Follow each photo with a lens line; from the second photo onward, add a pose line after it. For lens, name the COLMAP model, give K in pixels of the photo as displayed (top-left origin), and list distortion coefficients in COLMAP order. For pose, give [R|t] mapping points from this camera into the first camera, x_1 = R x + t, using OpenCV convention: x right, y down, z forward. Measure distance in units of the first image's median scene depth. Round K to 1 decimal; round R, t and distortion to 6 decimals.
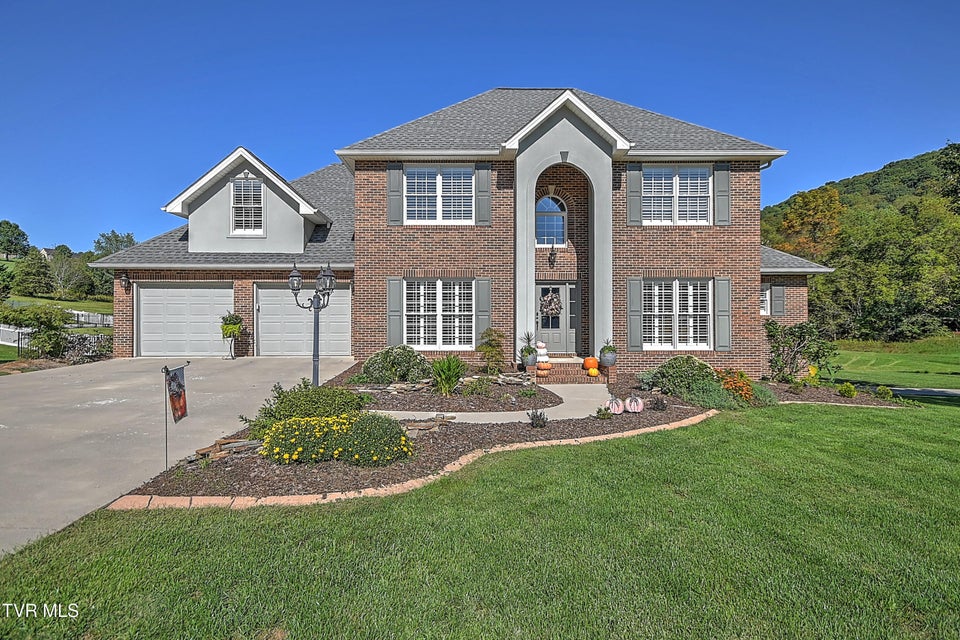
lens RADIAL K [[502.5, 0, 461.8], [0, 502.5, 310.2], [0, 0, 1]] dist [0.022717, -0.000175]
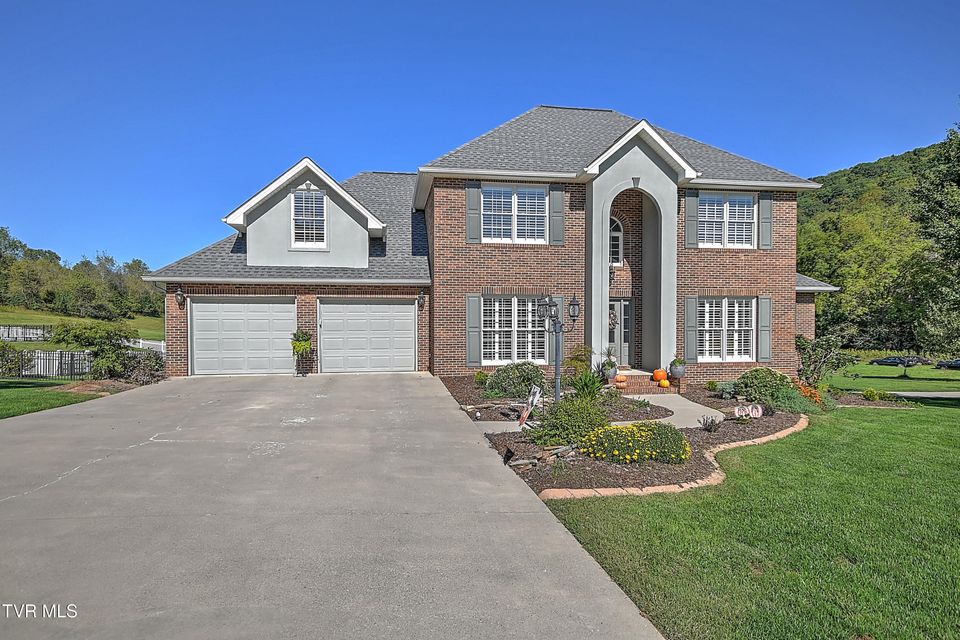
lens RADIAL K [[533.7, 0, 472.7], [0, 533.7, 332.5], [0, 0, 1]] dist [0.021489, 0.001018]
pose [[0.988808, -0.003979, 0.149143, -0.293043], [0.000089, 0.999660, 0.026077, -0.015604], [-0.149196, -0.025771, 0.988472, -0.073030]]
